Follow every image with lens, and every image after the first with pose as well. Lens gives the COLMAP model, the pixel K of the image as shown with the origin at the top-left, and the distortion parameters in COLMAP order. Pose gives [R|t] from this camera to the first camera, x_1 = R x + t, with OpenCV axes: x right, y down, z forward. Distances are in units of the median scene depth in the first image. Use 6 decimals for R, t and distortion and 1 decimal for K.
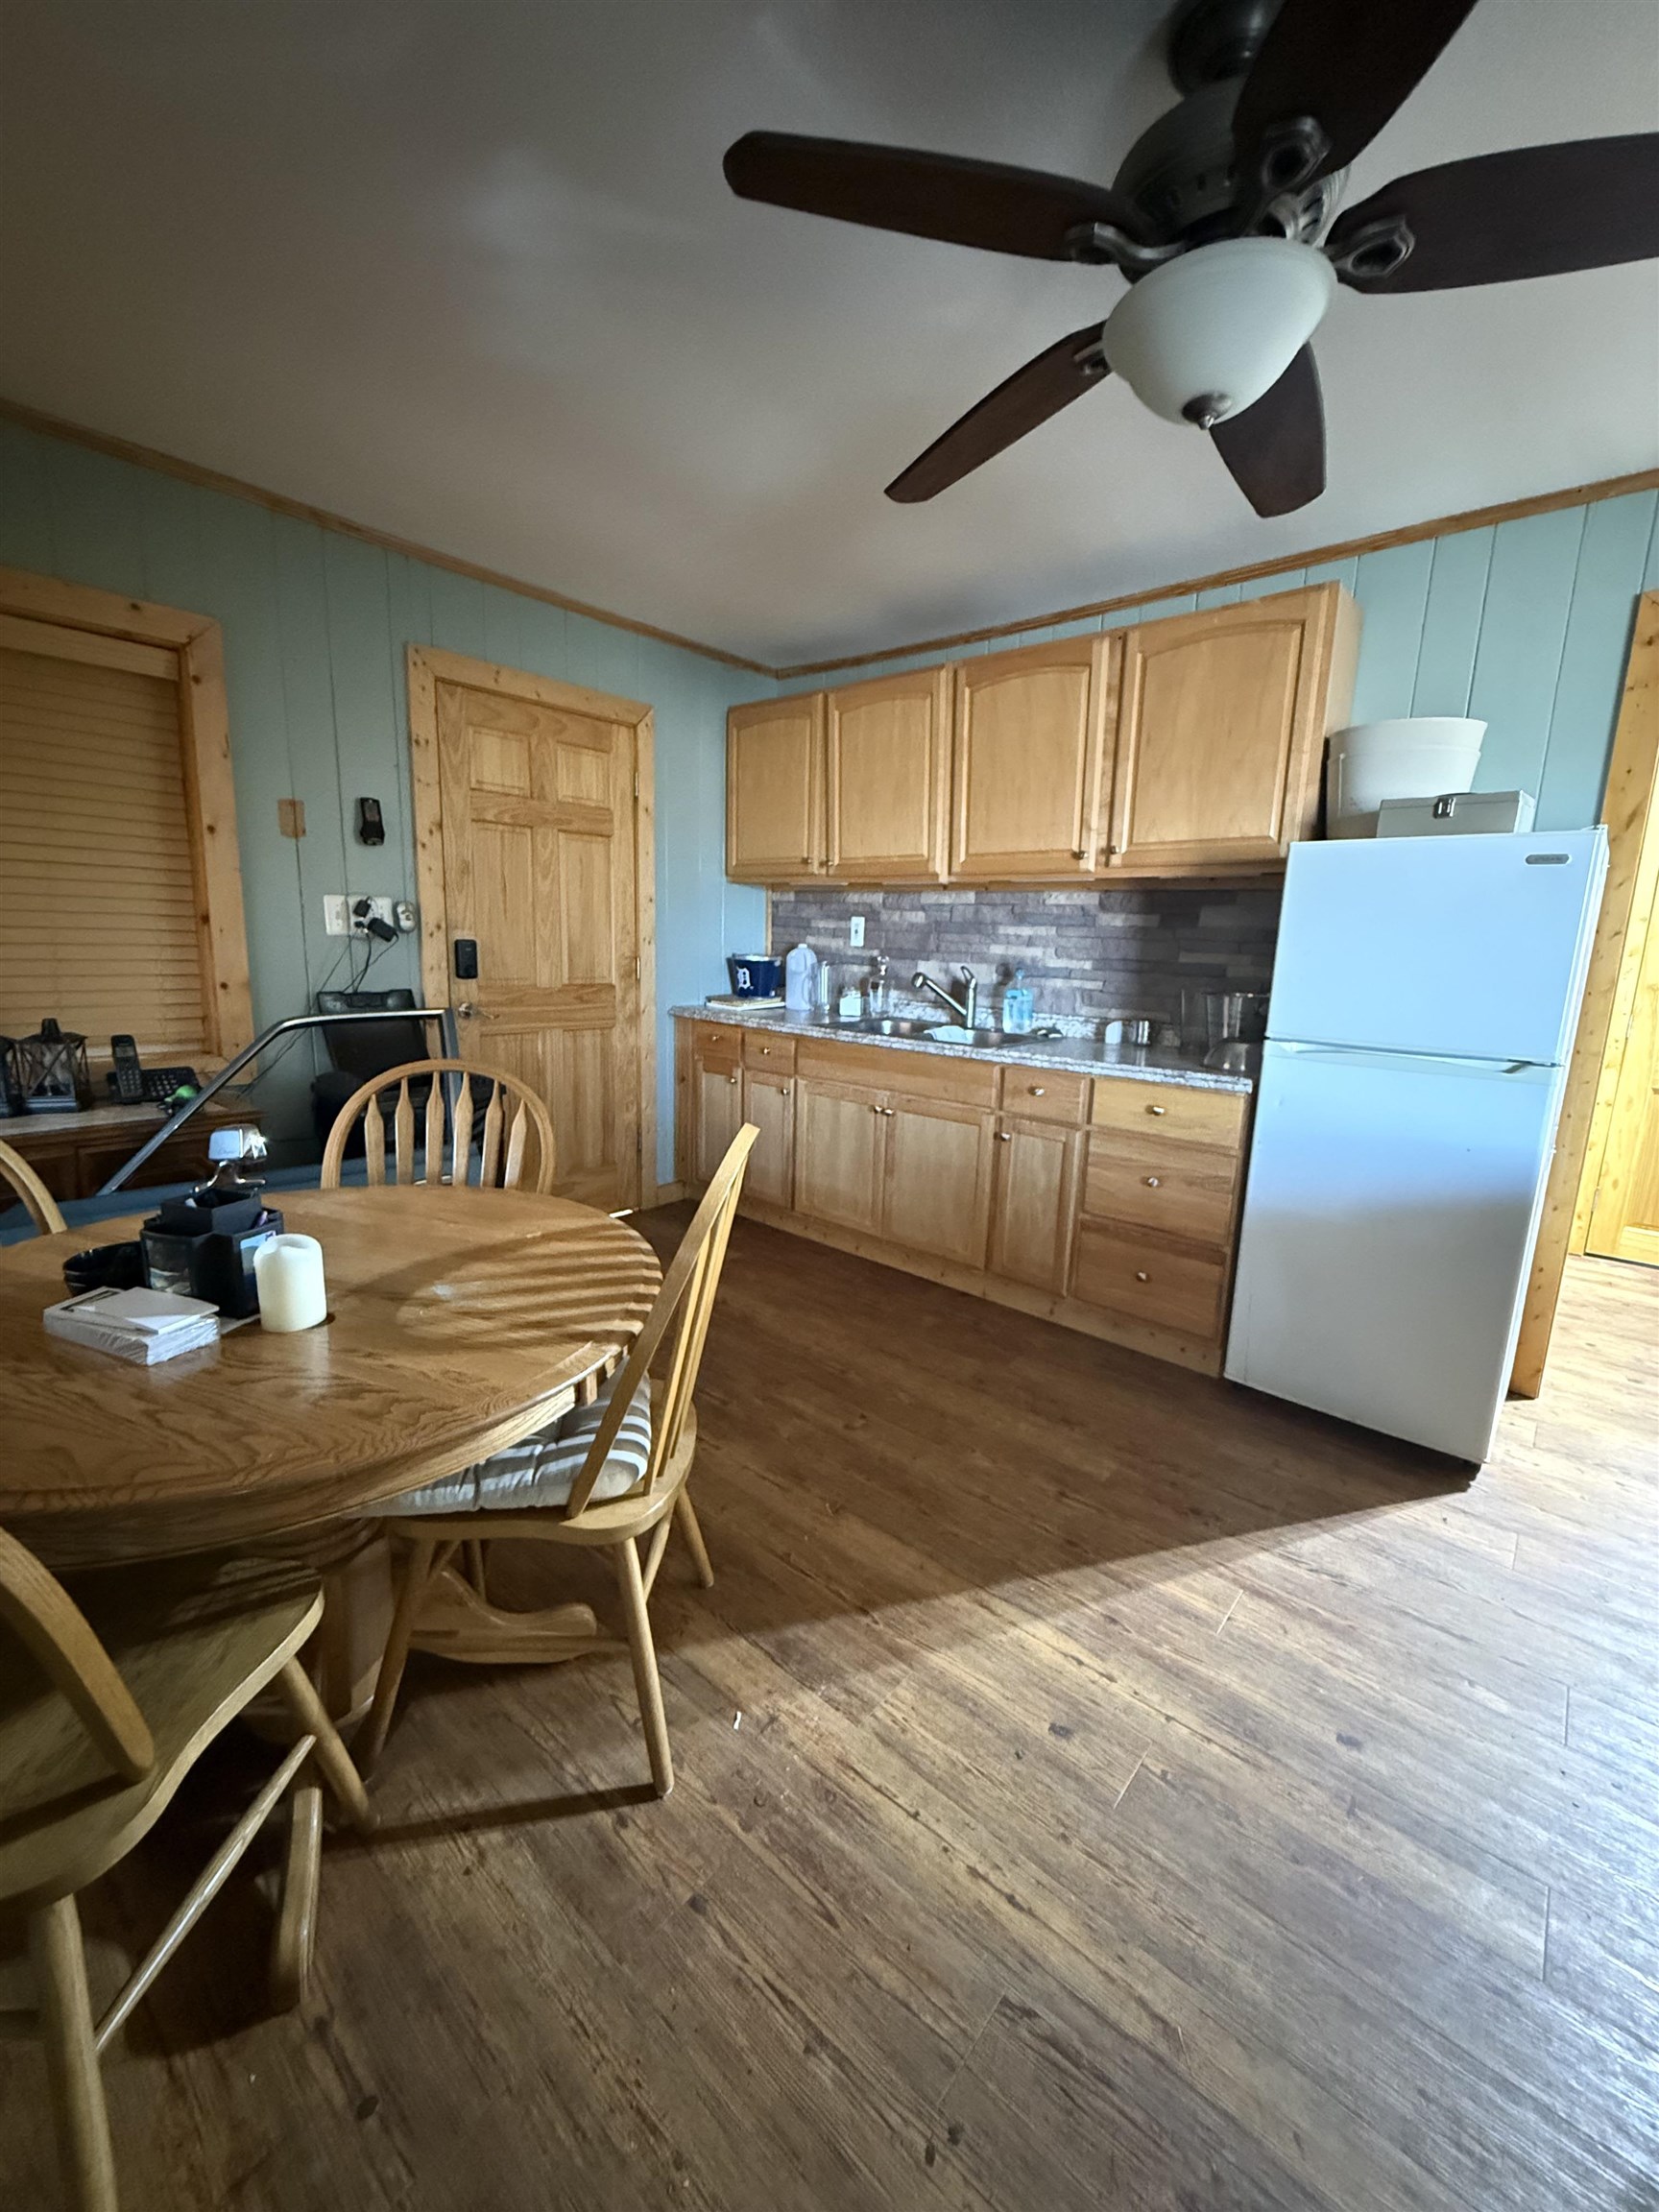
lens RADIAL K [[883.2, 0, 830.0], [0, 883.2, 1097.3], [0, 0, 1]] dist [-0.004638, 0.000160]
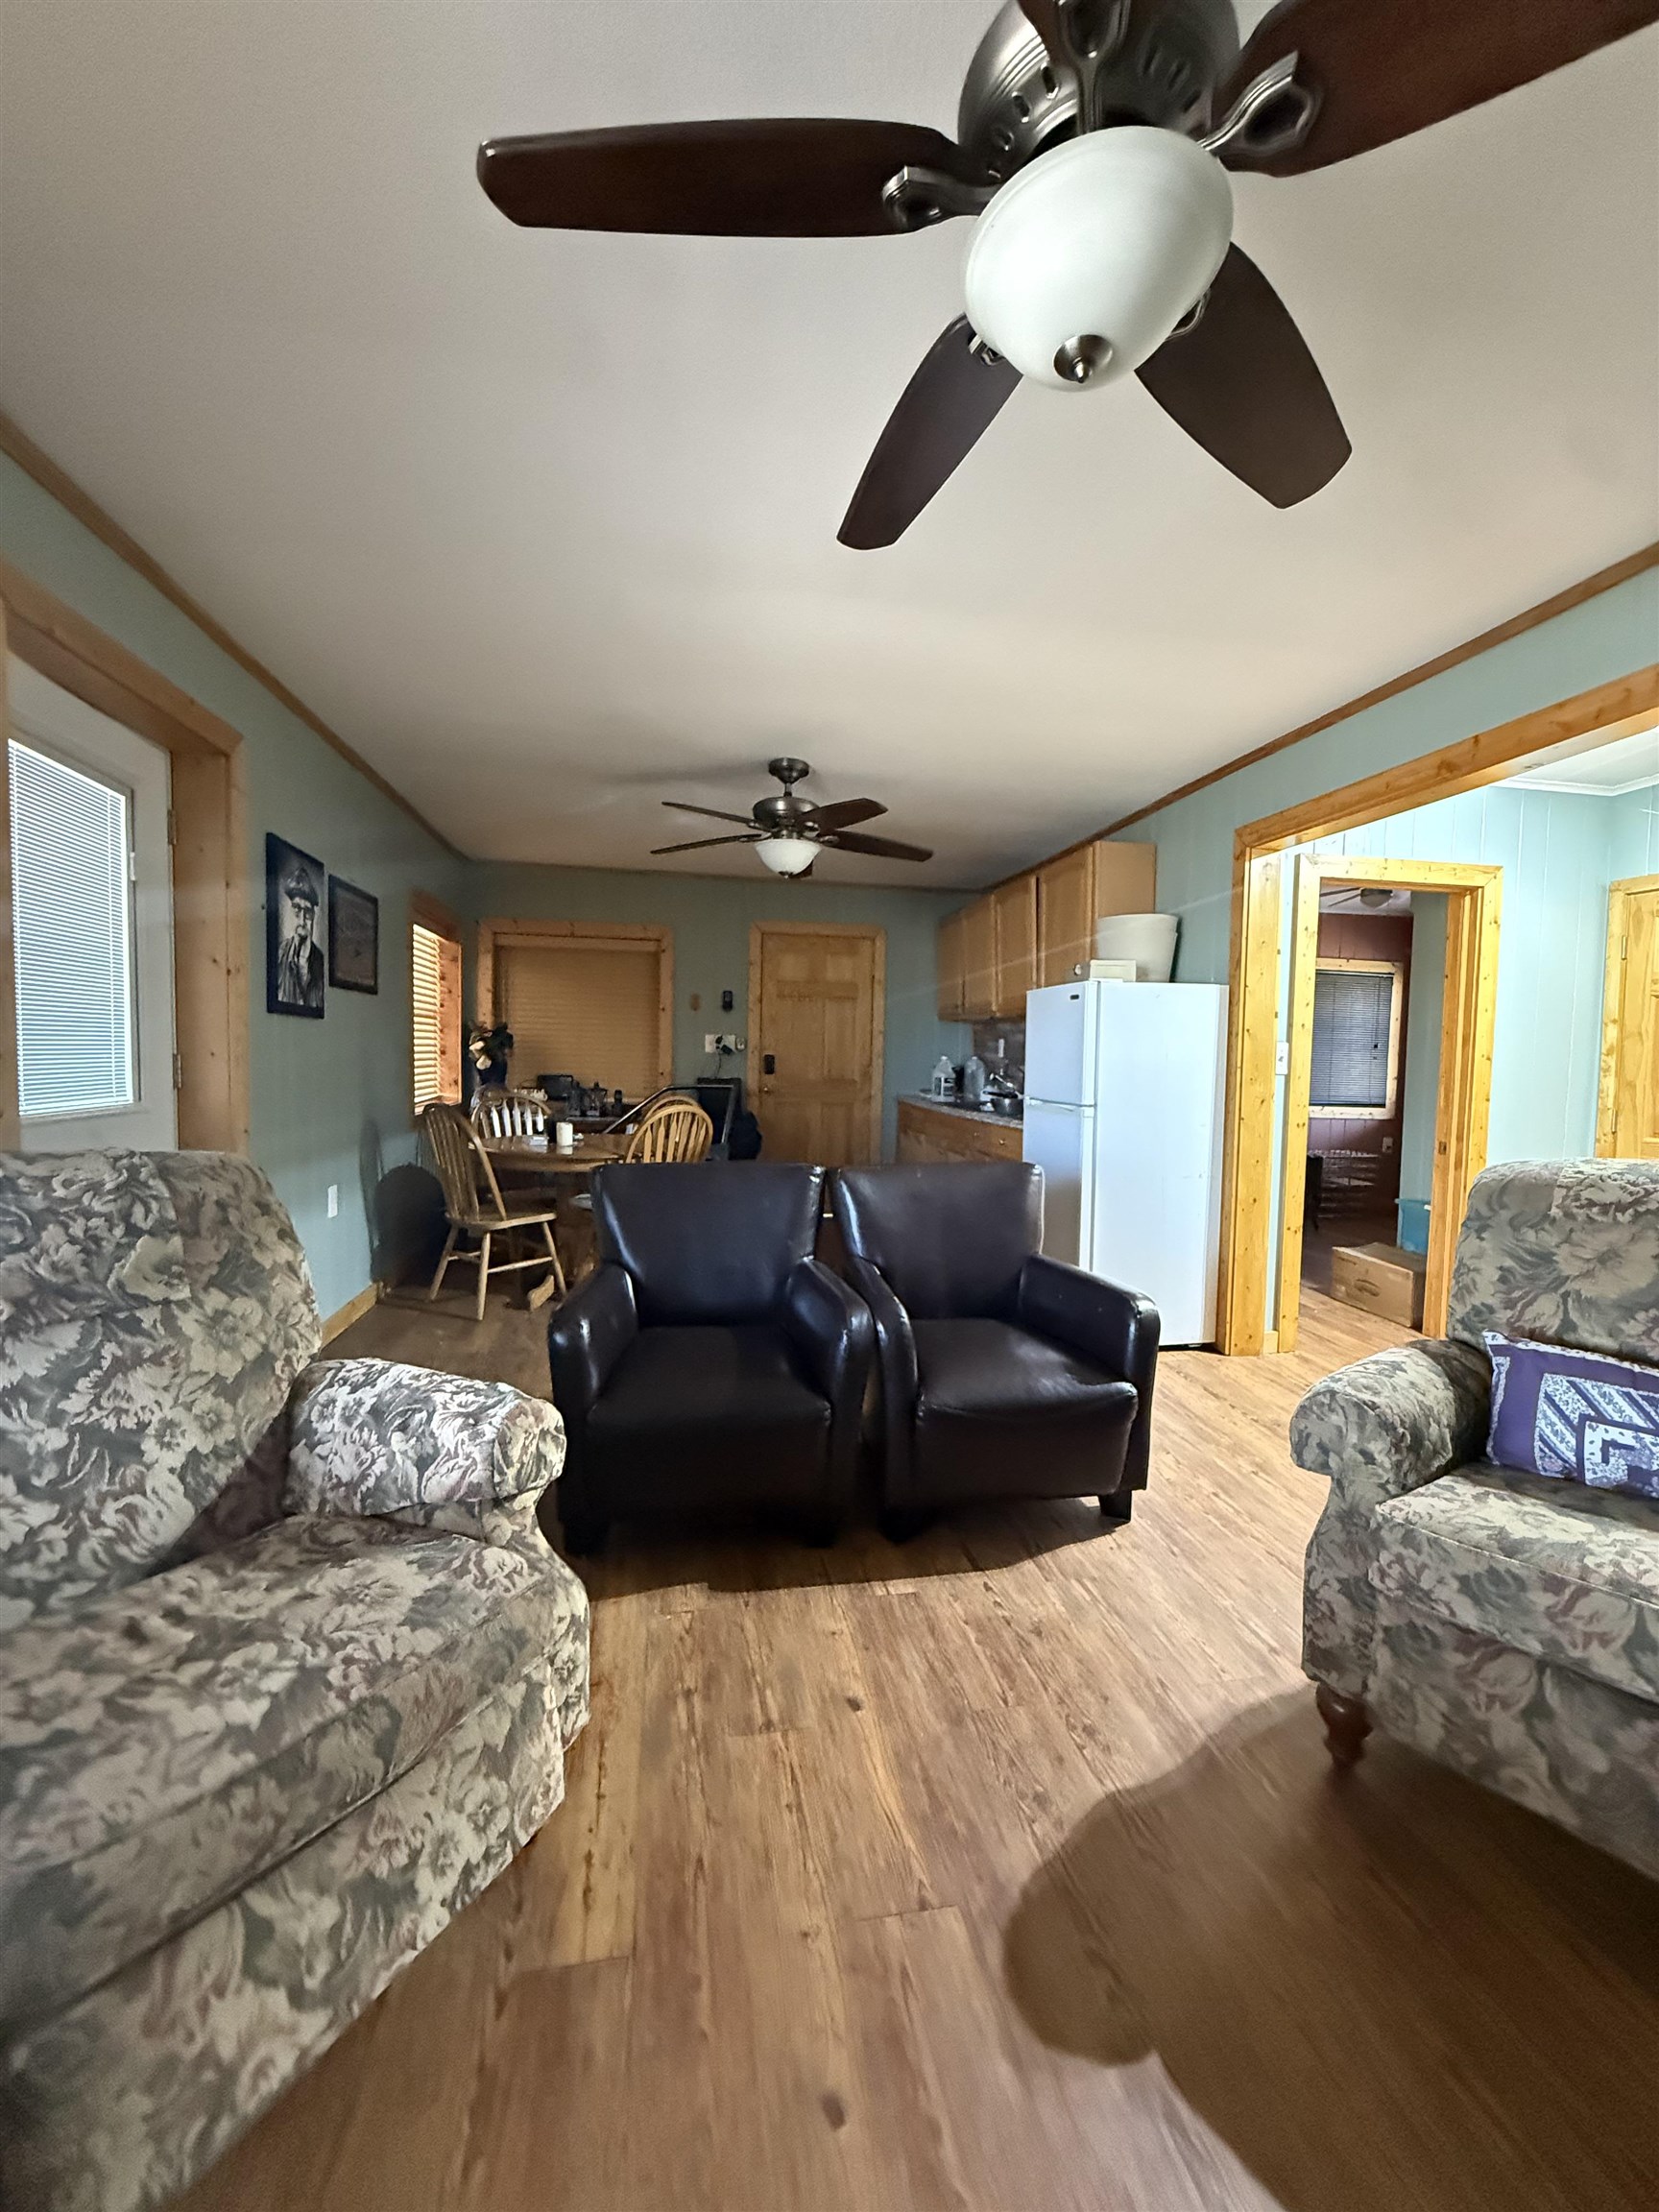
lens RADIAL K [[883.2, 0, 834.0], [0, 883.2, 1099.3], [0, 0, 1]] dist [-0.004638, 0.000160]
pose [[0.782821, 0.014030, -0.622089, 0.897855], [-0.106764, 0.987949, -0.112068, 0.122247], [0.613020, 0.154145, 0.774884, -0.419167]]
